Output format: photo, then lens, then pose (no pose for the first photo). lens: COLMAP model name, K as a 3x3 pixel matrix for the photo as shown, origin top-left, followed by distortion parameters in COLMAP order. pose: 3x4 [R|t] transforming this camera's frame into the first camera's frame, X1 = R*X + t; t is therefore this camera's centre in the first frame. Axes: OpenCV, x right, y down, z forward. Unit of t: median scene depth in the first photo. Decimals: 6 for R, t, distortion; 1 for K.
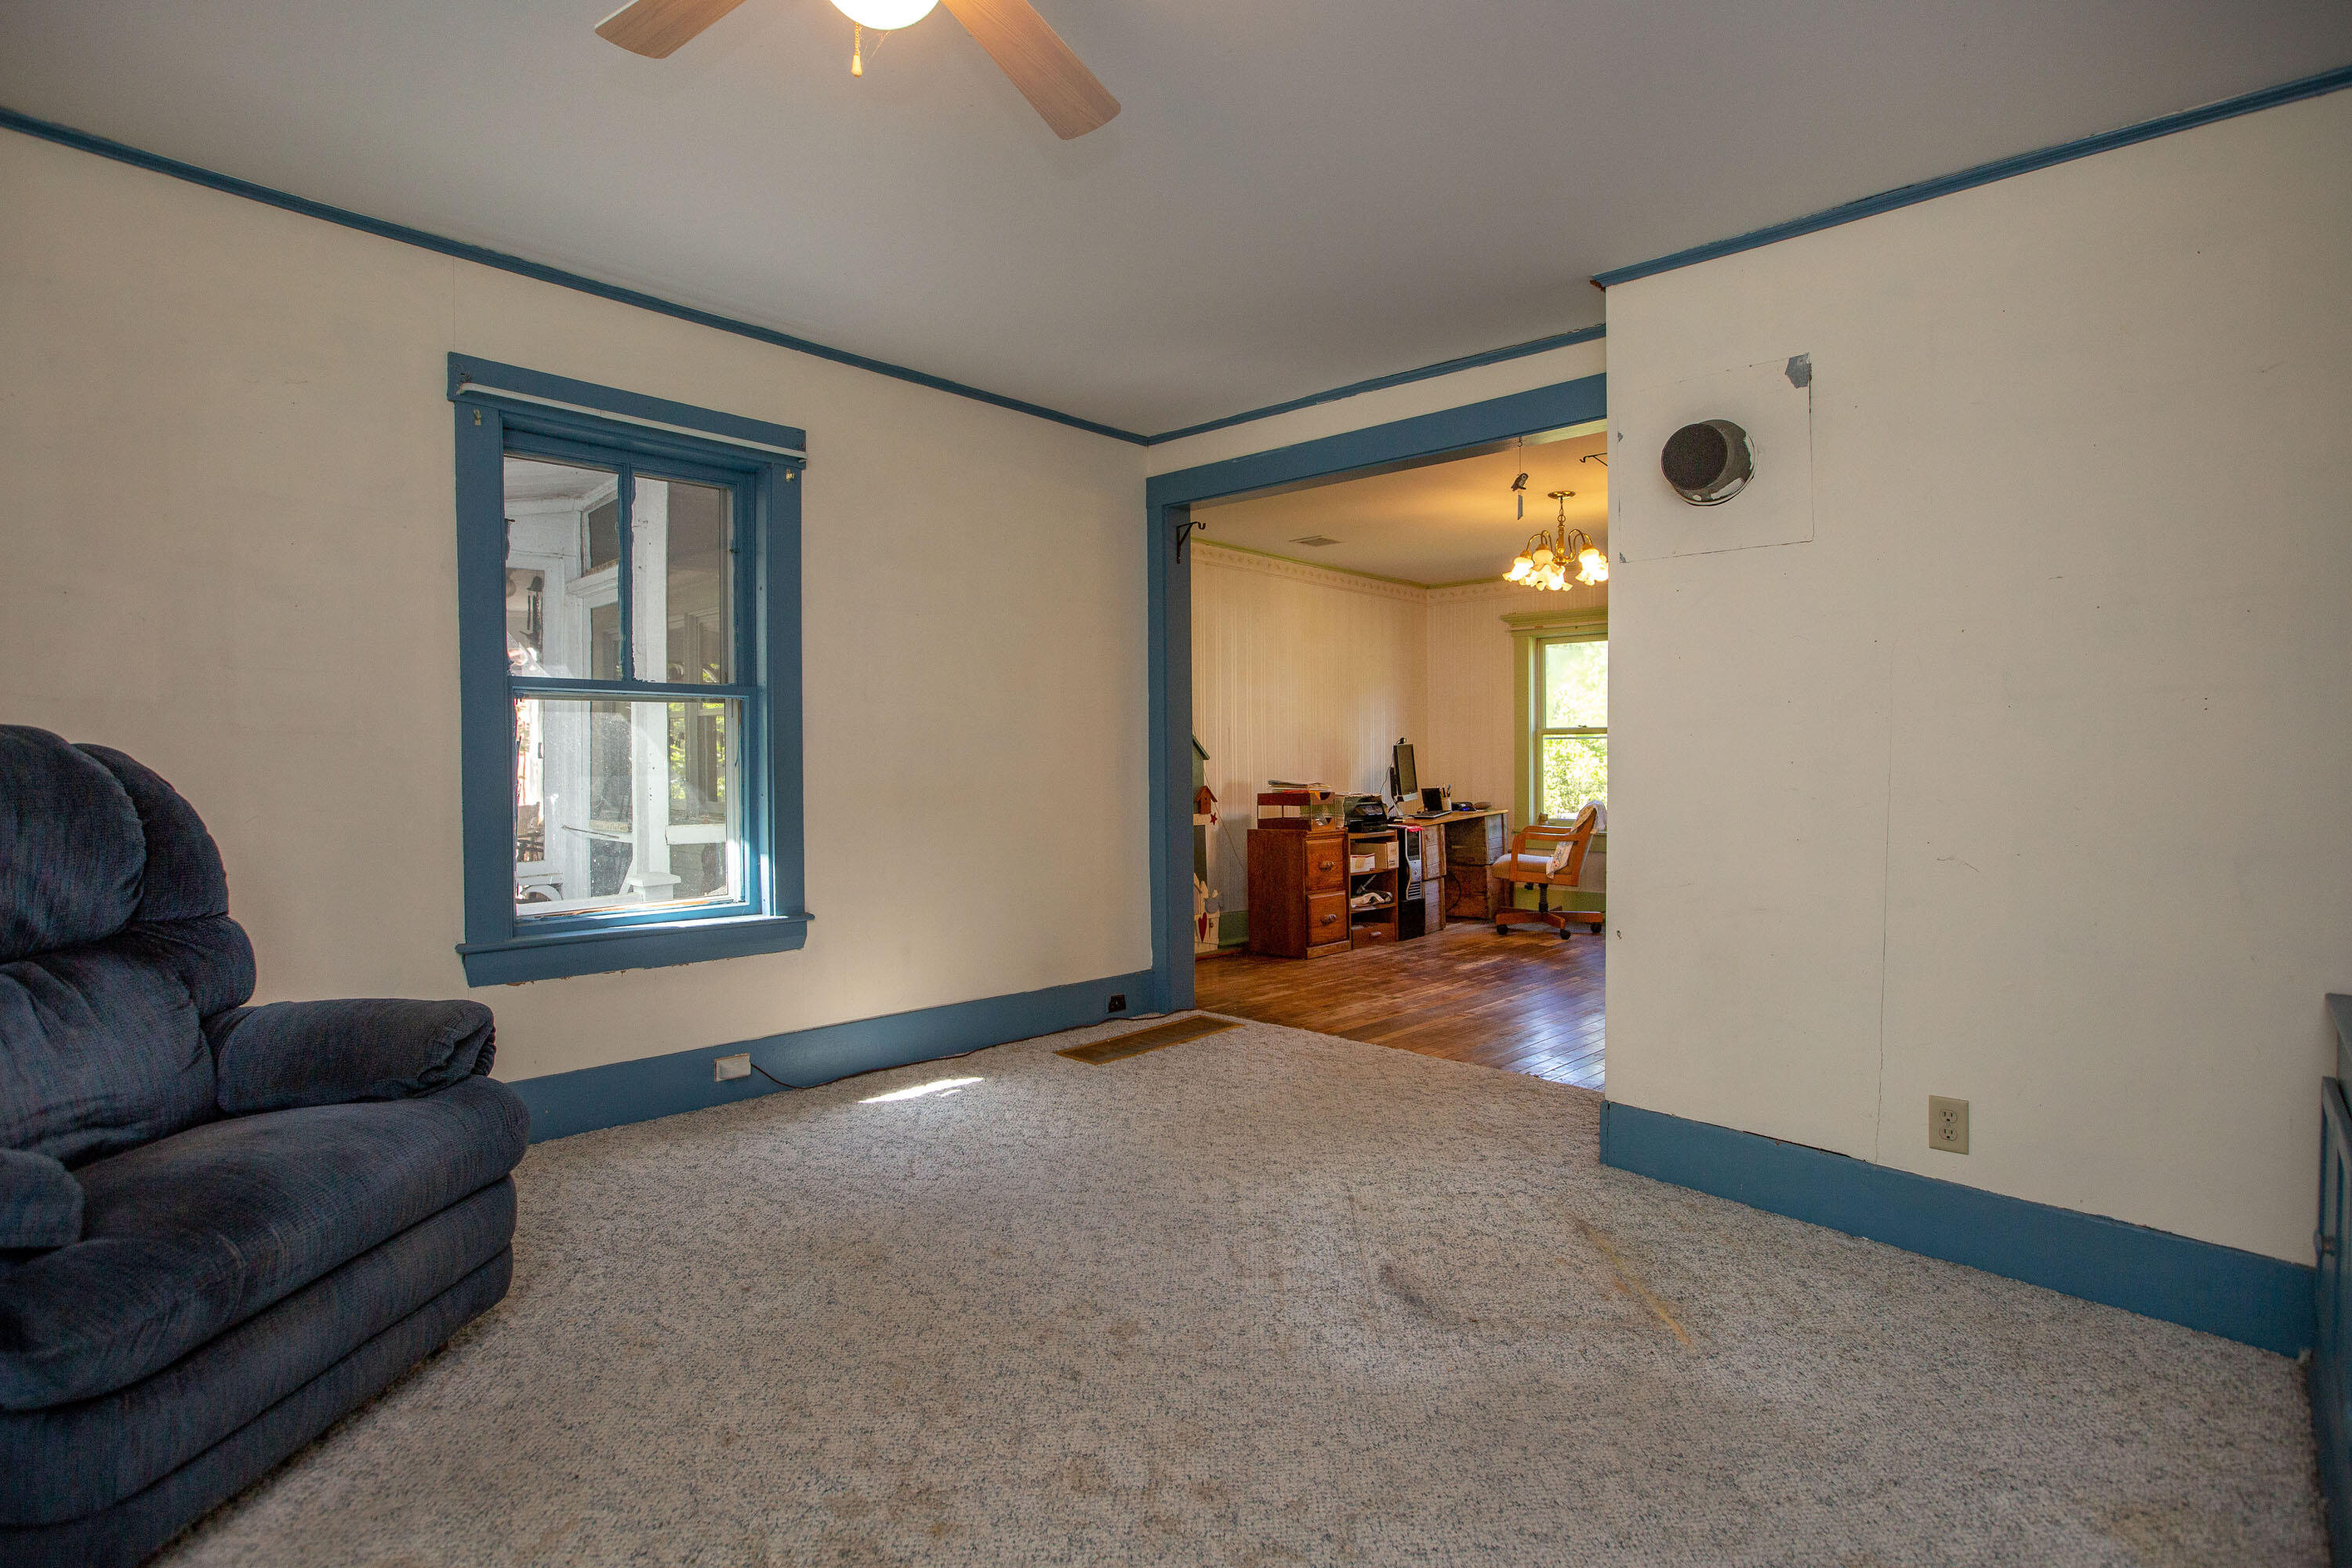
lens RADIAL K [[1203.5, 0, 1176.0], [0, 1203.5, 784.0], [0, 0, 1]] dist [-0.003398, 0.000136]
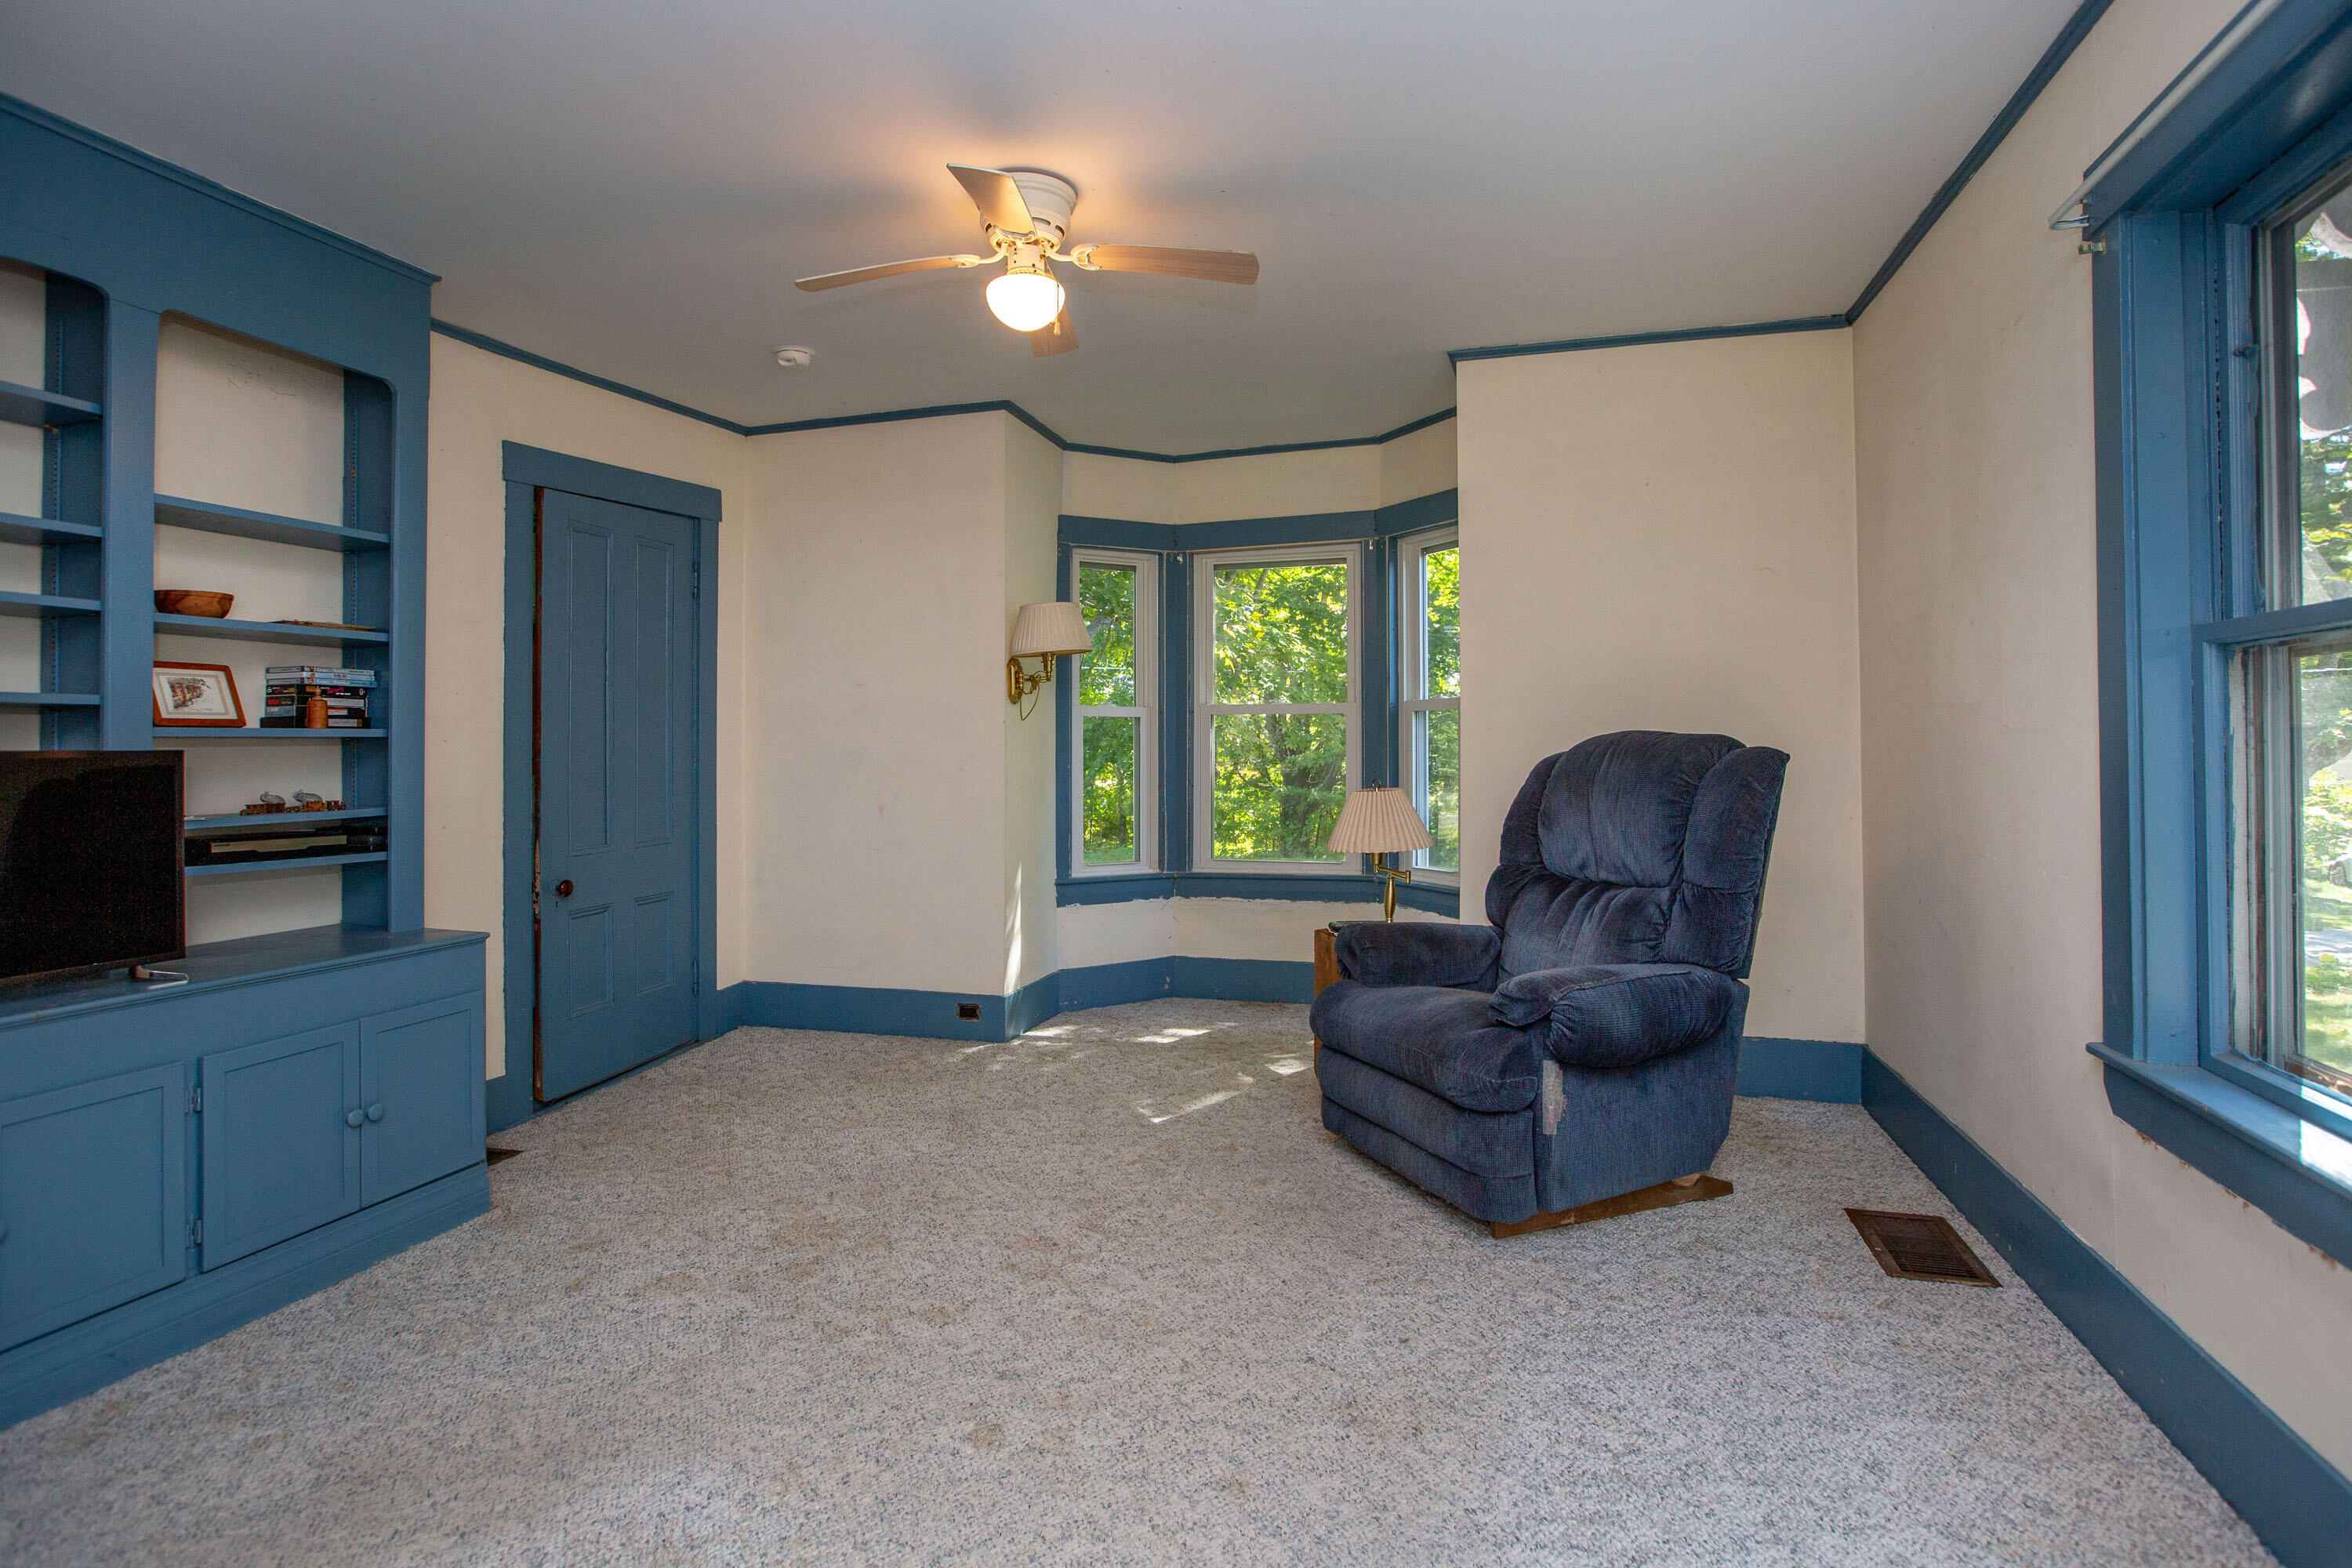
lens RADIAL K [[1161.4, 0, 1166.6], [0, 1161.4, 729.5], [0, 0, 1]] dist [-0.034096, 0.000283]
pose [[-0.900662, -0.007153, -0.434462, 0.192236], [-0.011035, 0.999919, 0.006412, -0.050734], [0.434381, 0.010569, -0.900667, 1.728365]]
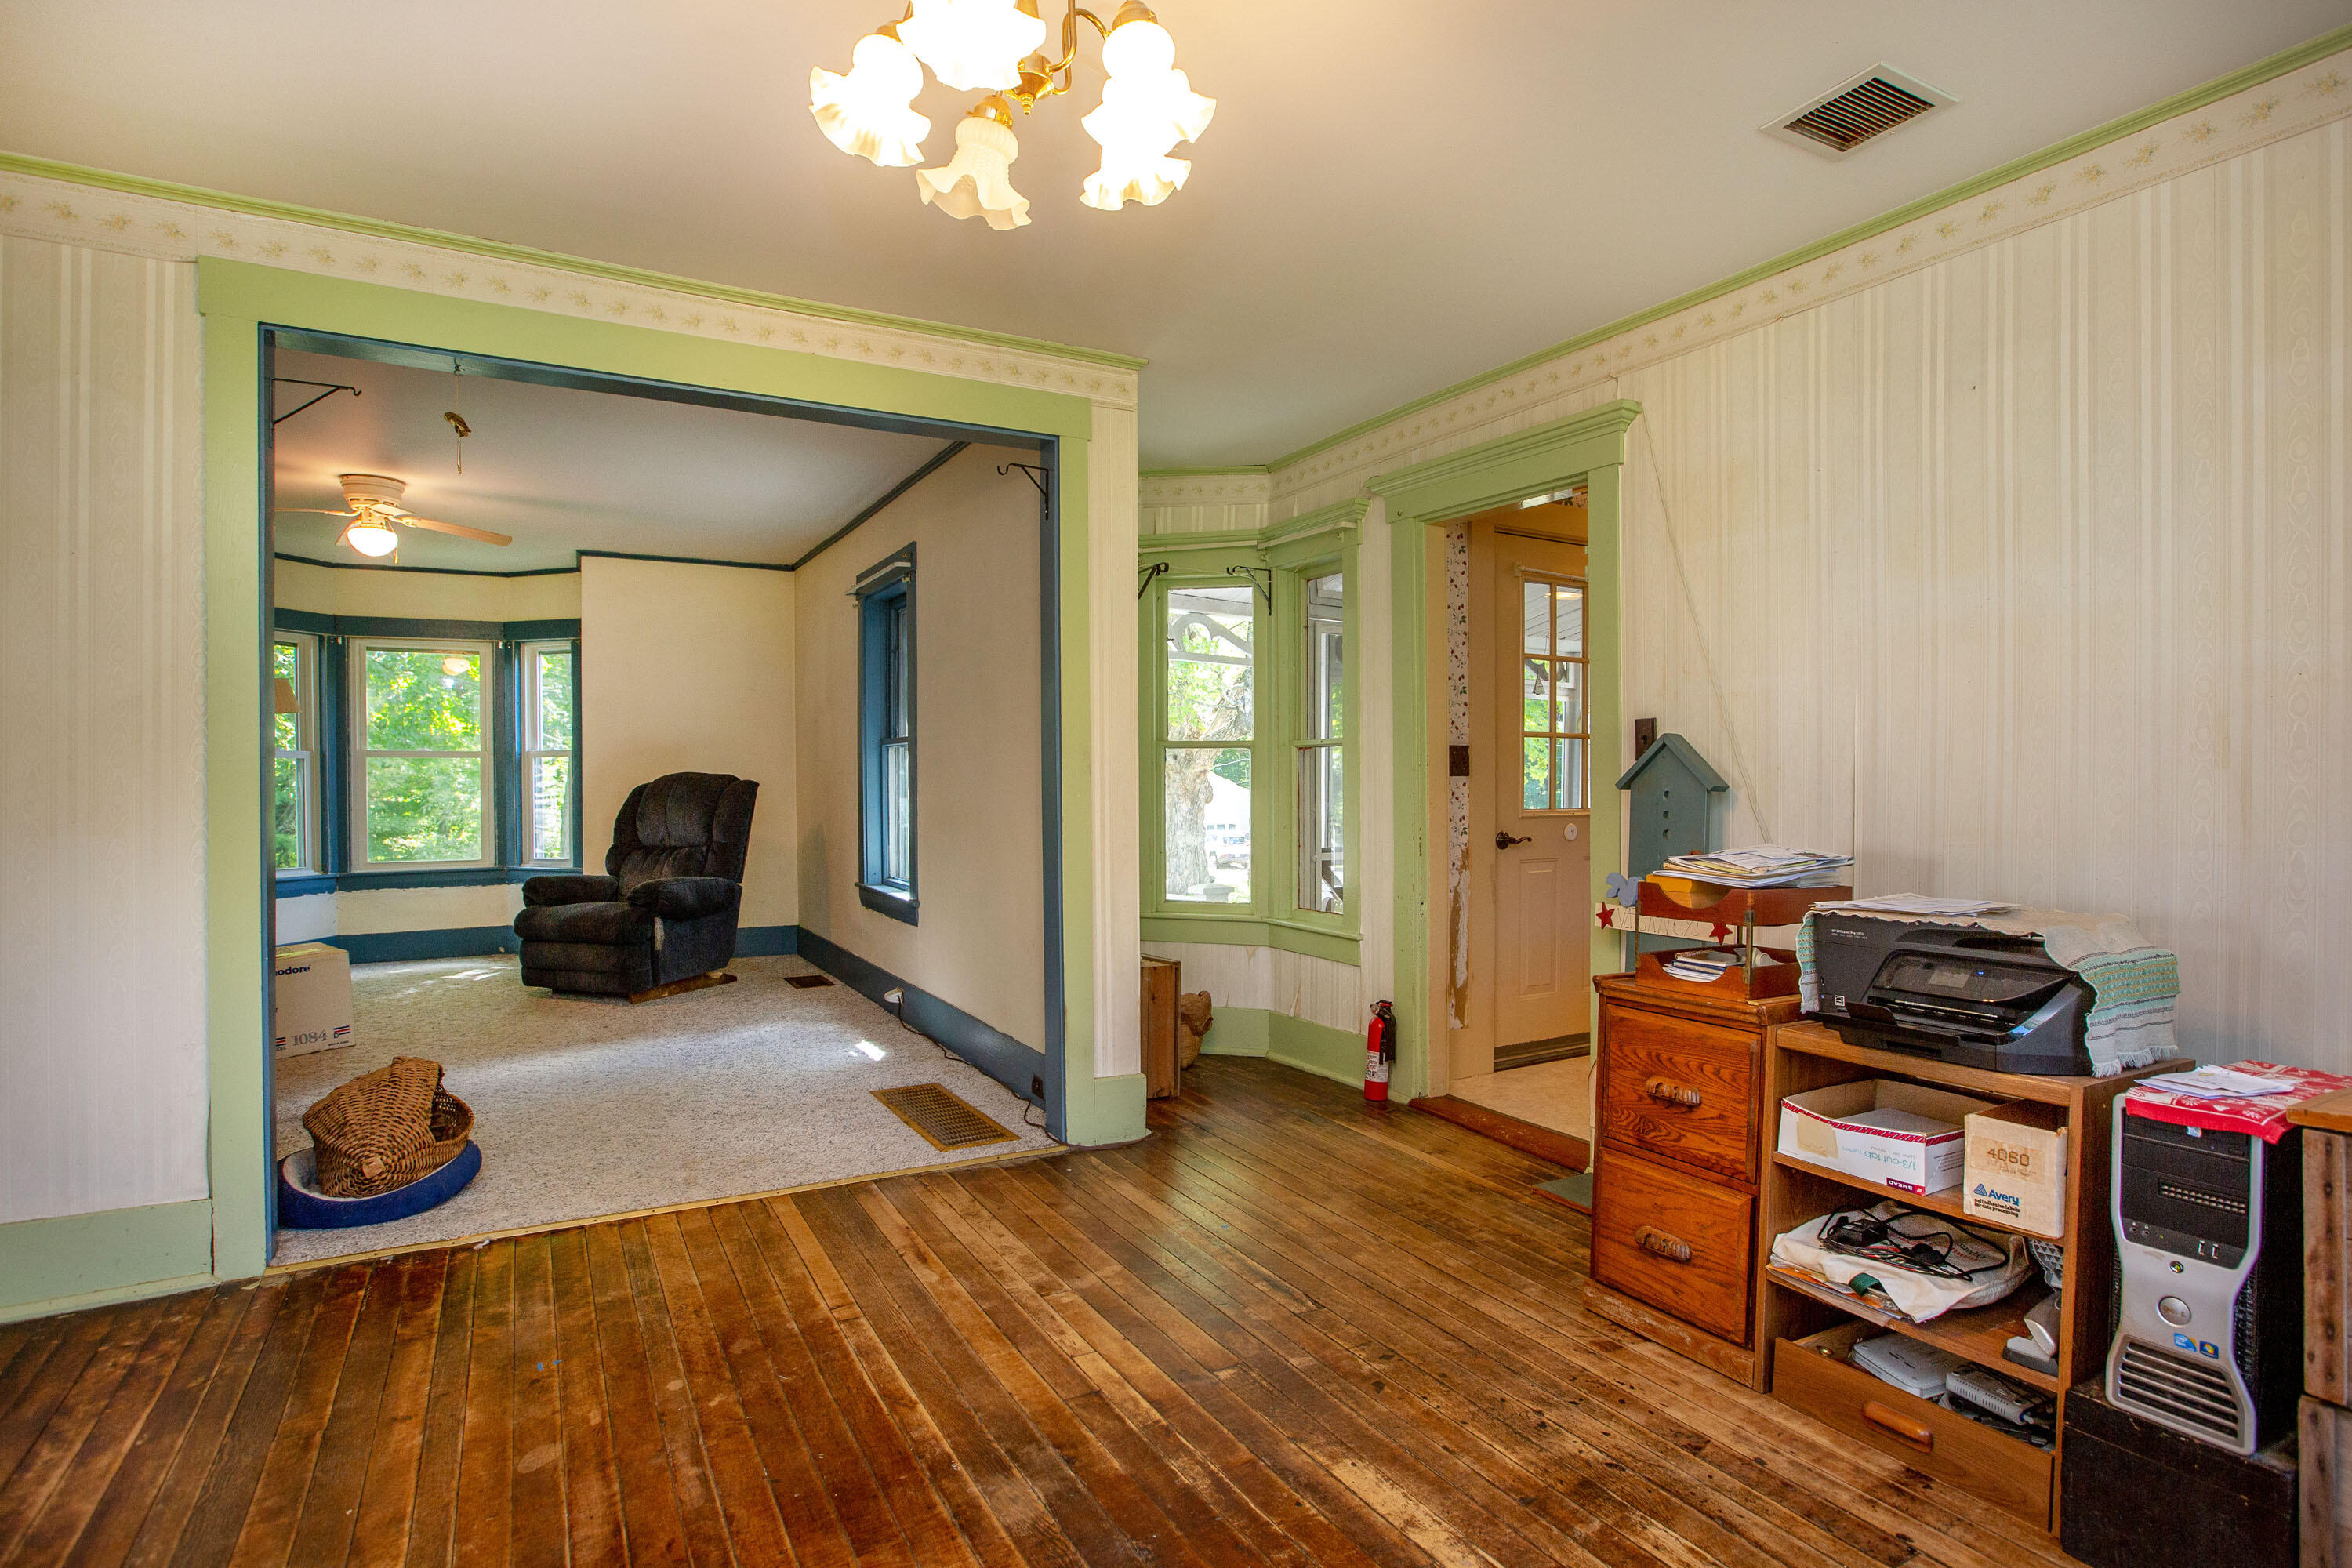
lens RADIAL K [[1203.5, 0, 1176.0], [0, 1203.5, 784.0], [0, 0, 1]] dist [-0.003398, 0.000136]
pose [[-0.304492, 0.003709, -0.952508, 1.419533], [-0.020915, 0.999725, 0.010579, -0.071384], [0.952285, 0.023142, -0.304330, 2.676442]]
